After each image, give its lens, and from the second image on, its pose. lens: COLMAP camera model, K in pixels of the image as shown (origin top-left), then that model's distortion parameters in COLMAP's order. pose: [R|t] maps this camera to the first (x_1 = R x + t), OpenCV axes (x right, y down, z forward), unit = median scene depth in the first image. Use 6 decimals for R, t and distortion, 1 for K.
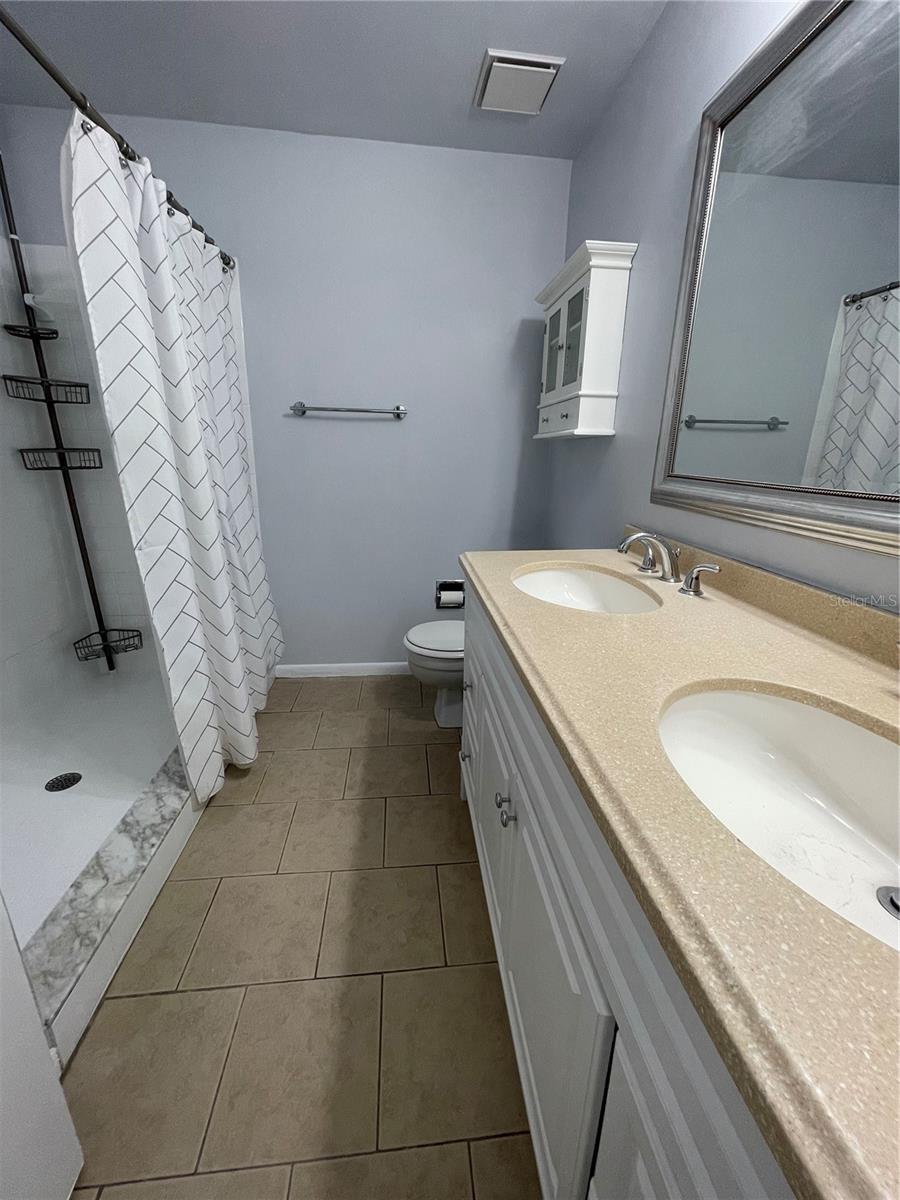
lens RADIAL K [[483.2, 0, 451.4], [0, 483.2, 599.3], [0, 0, 1]] dist [-0.002740, 0.000456]
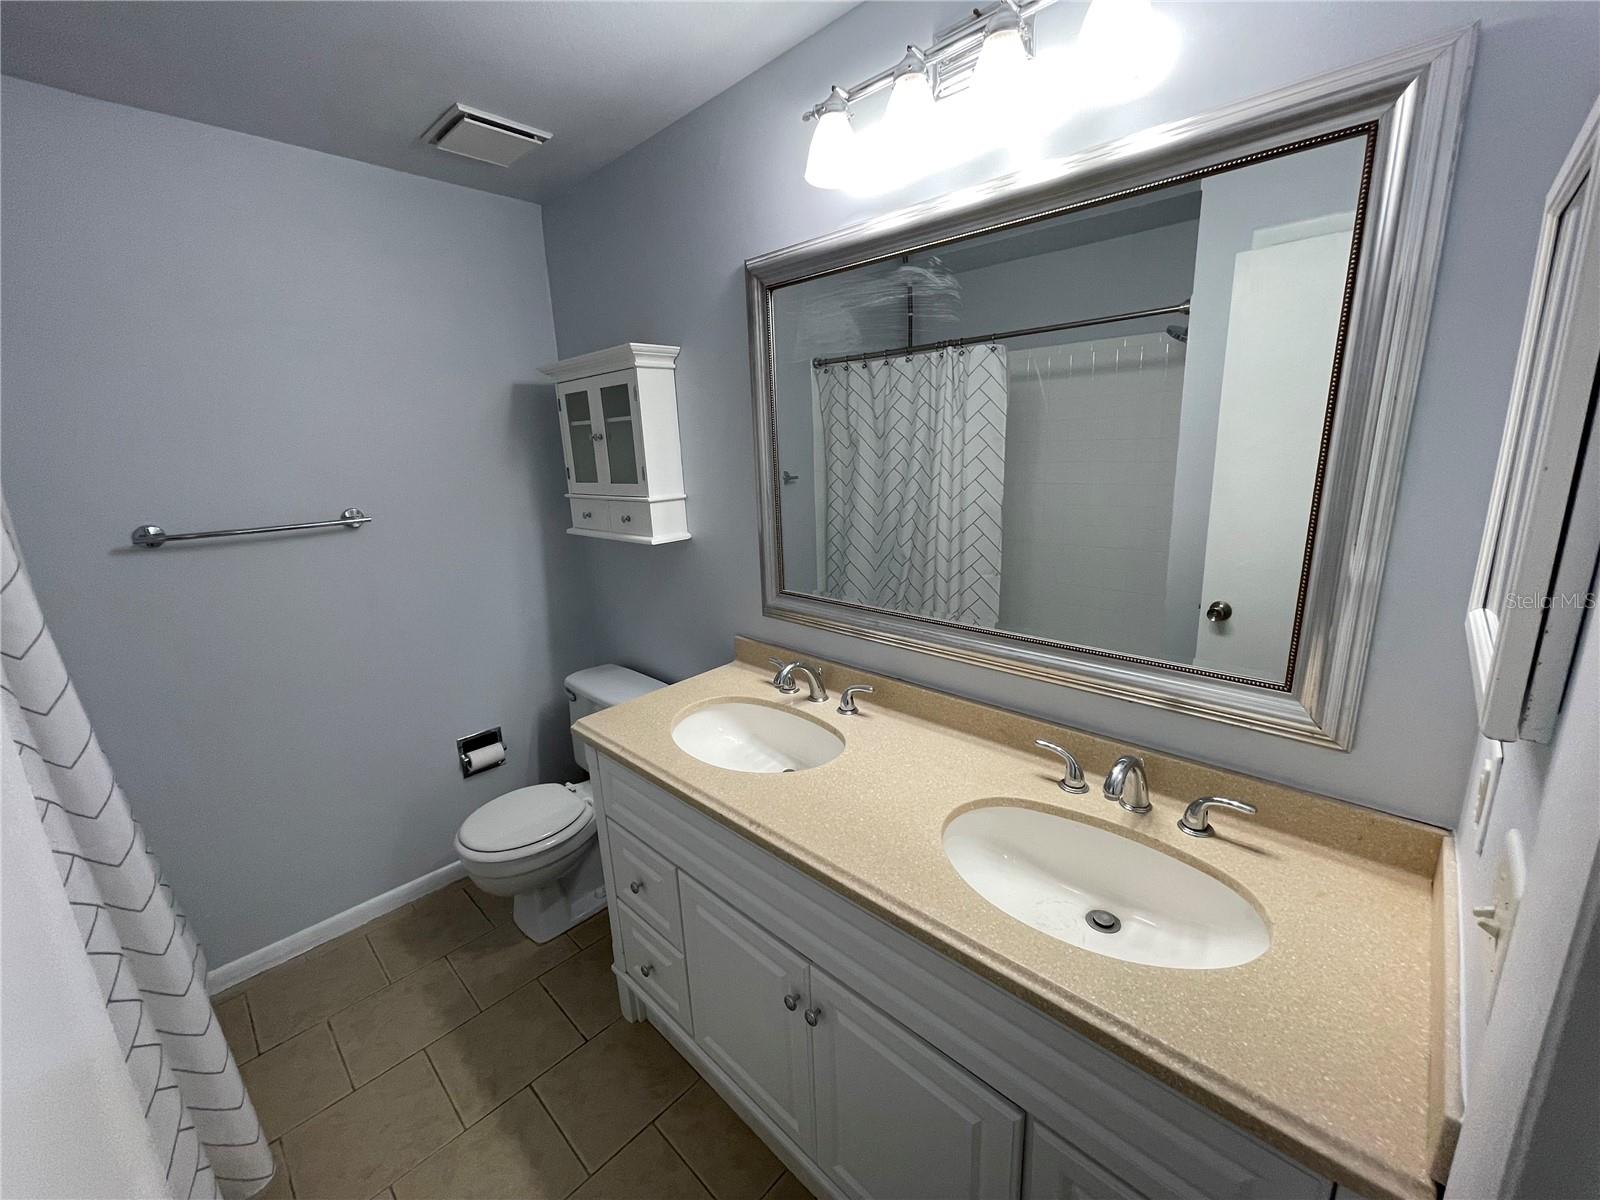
lens RADIAL K [[644.2, 0, 796.2], [0, 644.2, 599.7], [0, 0, 1]] dist [-0.002740, 0.000456]
pose [[0.763960, -0.203688, 0.612272, -0.278289], [0.240691, 0.970341, 0.022488, -0.208631], [-0.598693, 0.130189, 0.790327, -0.061809]]
